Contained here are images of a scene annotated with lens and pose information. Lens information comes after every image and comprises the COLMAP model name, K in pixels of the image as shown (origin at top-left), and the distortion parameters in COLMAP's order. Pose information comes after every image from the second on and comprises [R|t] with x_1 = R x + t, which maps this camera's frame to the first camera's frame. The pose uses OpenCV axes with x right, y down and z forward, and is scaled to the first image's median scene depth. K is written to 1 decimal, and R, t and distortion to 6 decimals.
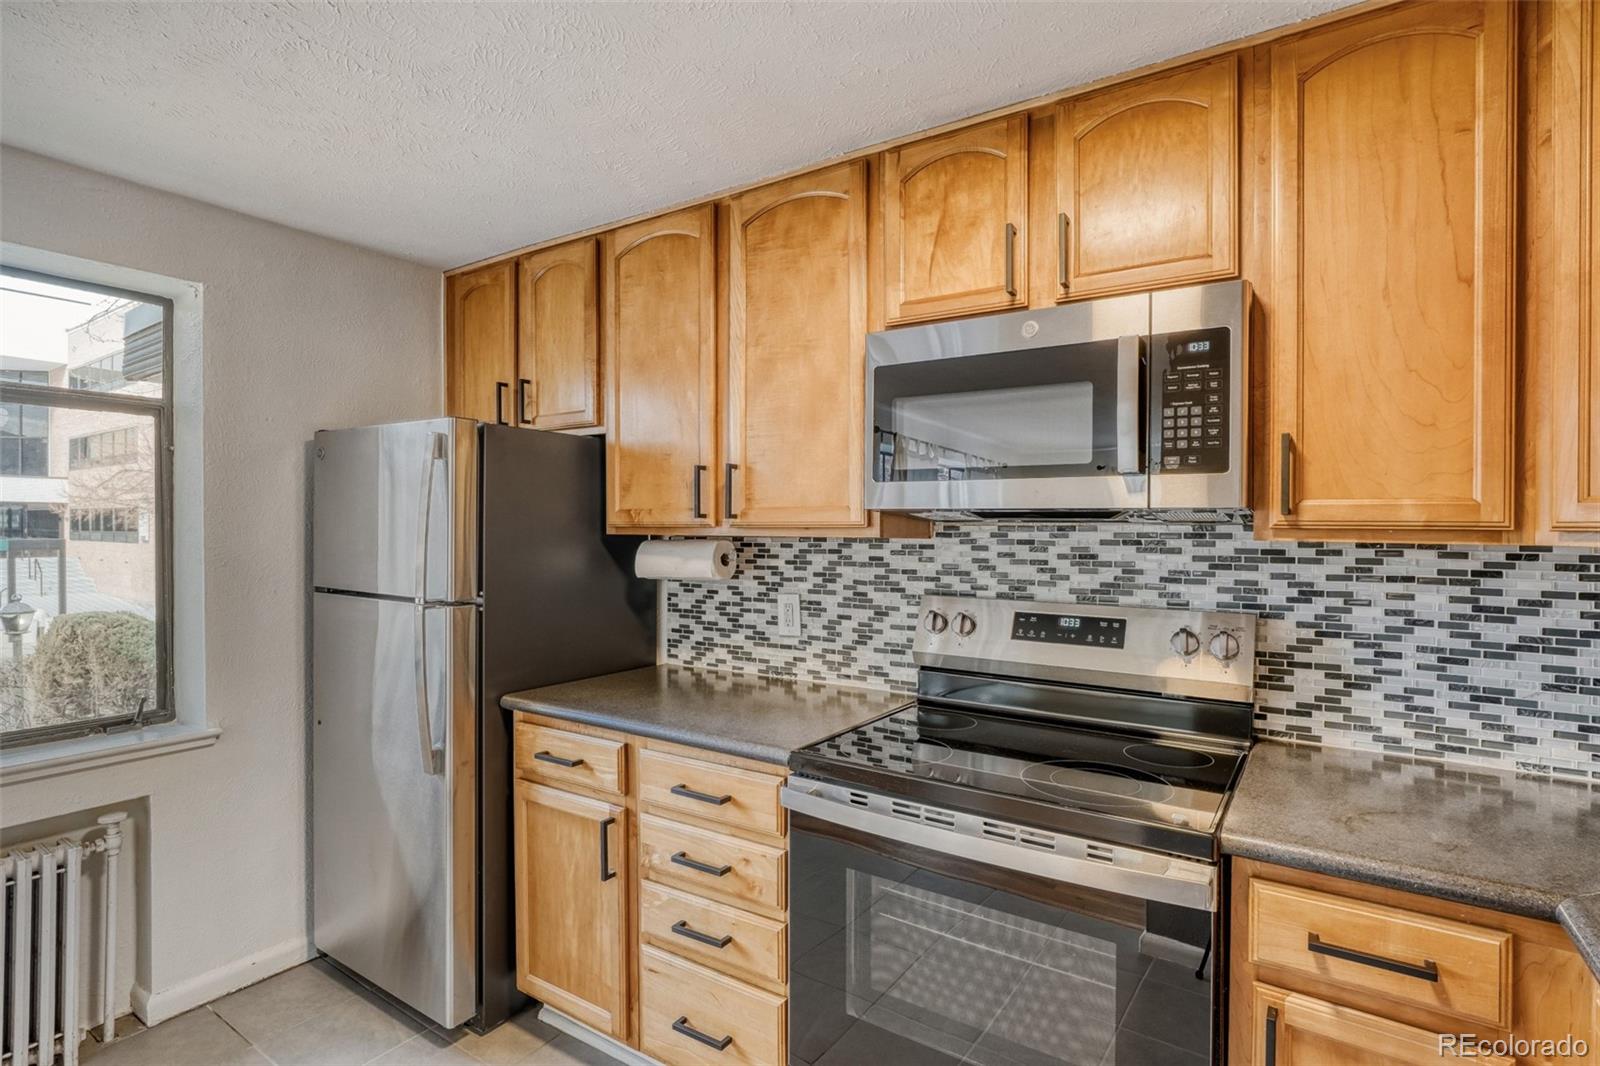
lens RADIAL K [[785.2, 0, 799.2], [0, 785.2, 528.1], [0, 0, 1]] dist [-0.025940, 0.009534]
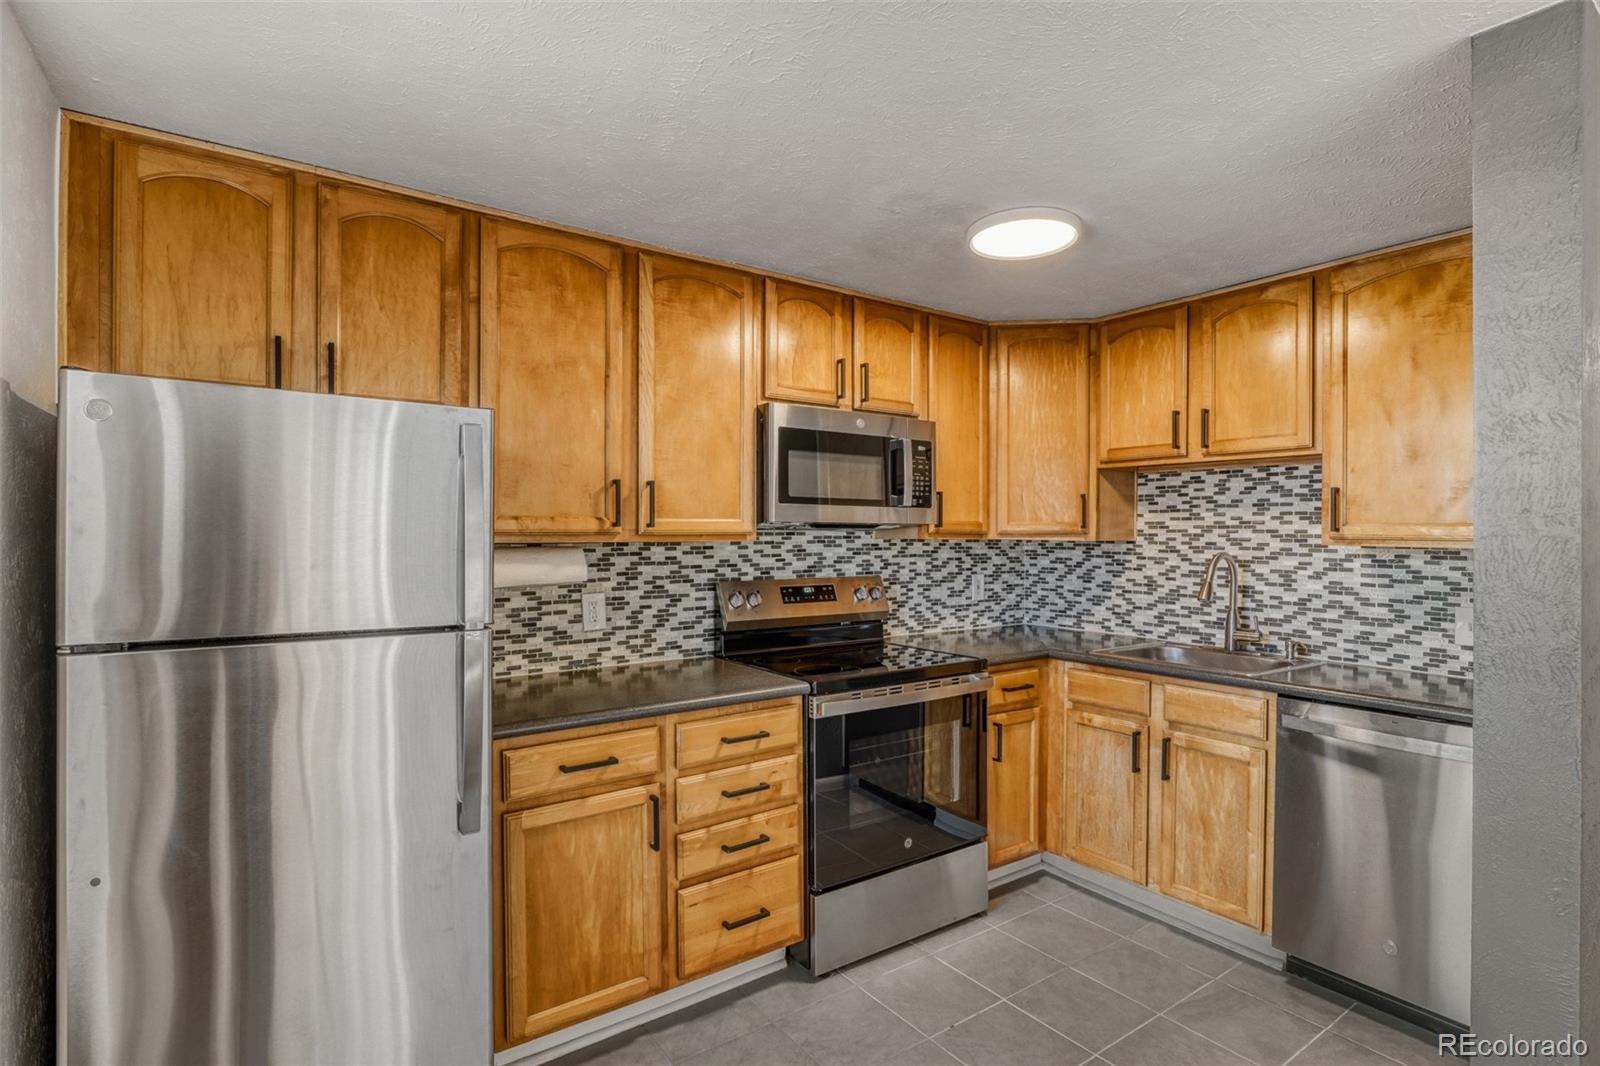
lens RADIAL K [[777.7, 0, 805.3], [0, 777.7, 549.3], [0, 0, 1]] dist [-0.027171, 0.011535]
pose [[0.362548, -0.023218, 0.931676, -1.087130], [0.003837, 0.999718, 0.023420, -0.004597], [-0.931957, -0.004916, 0.362535, 0.362049]]
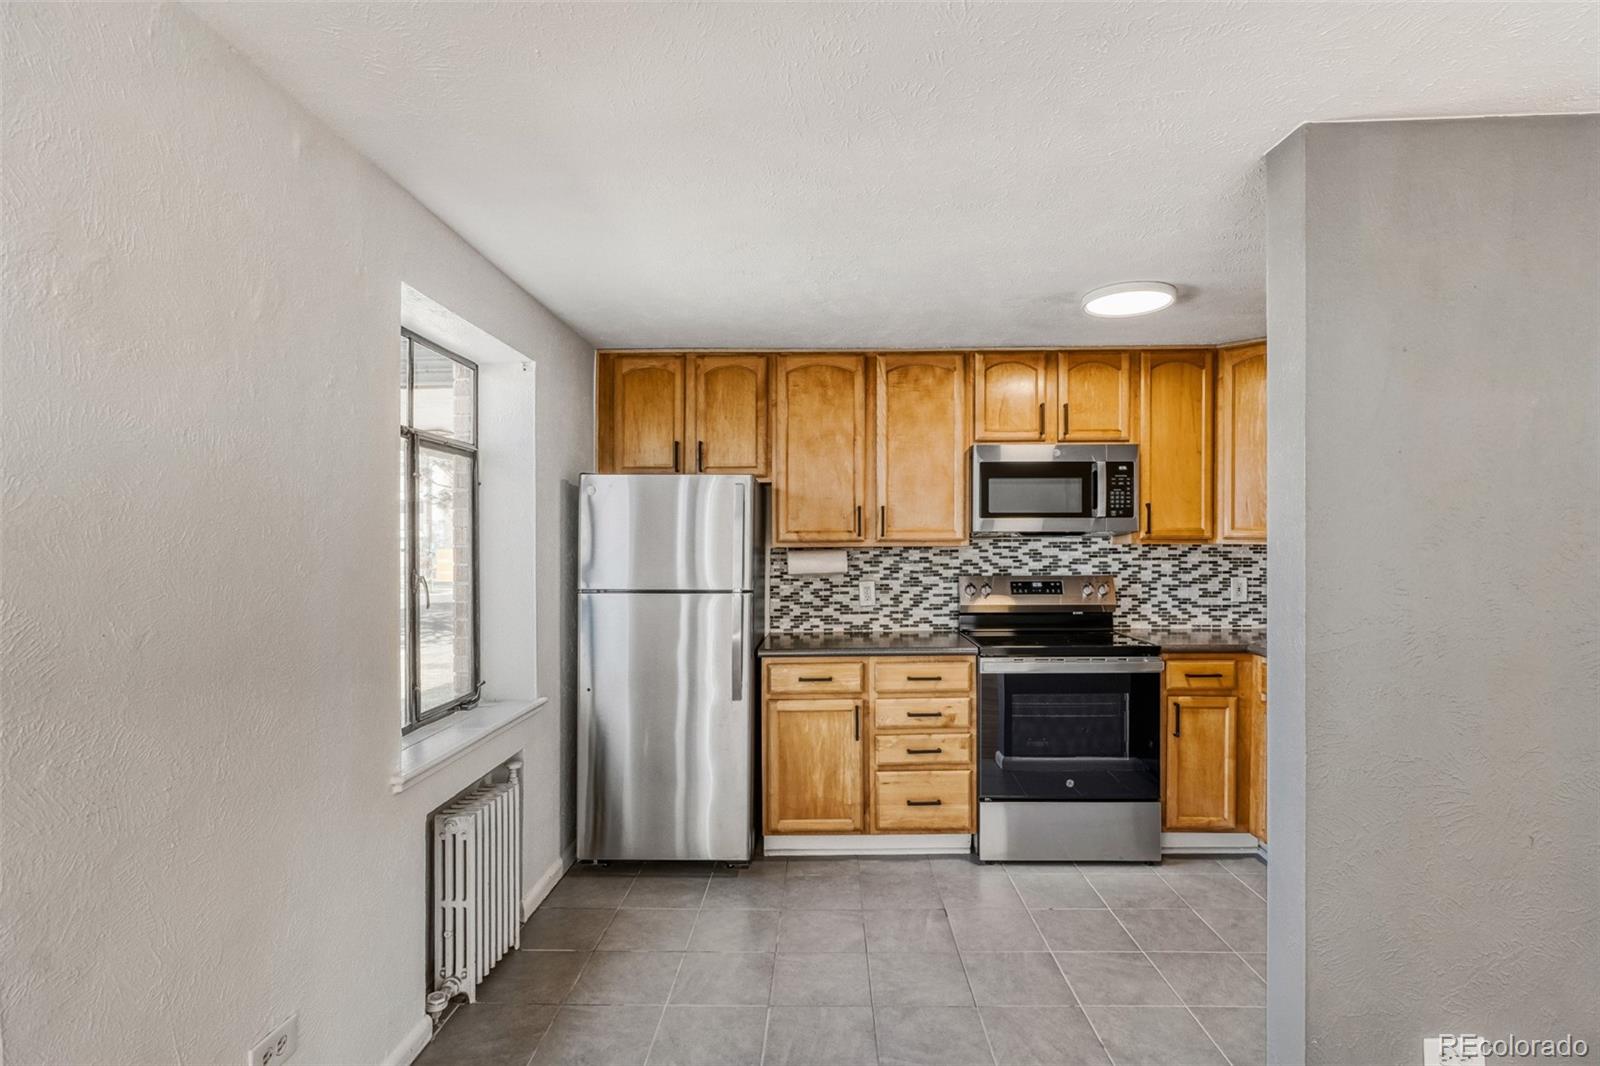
lens RADIAL K [[774.3, 0, 825.1], [0, 774.3, 548.0], [0, 0, 1]] dist [-0.021599, 0.008489]
pose [[0.835351, -0.013245, 0.549558, -1.156362], [0.011098, 0.999912, 0.007229, 0.000260], [-0.549605, 0.000060, 0.835425, -0.391164]]
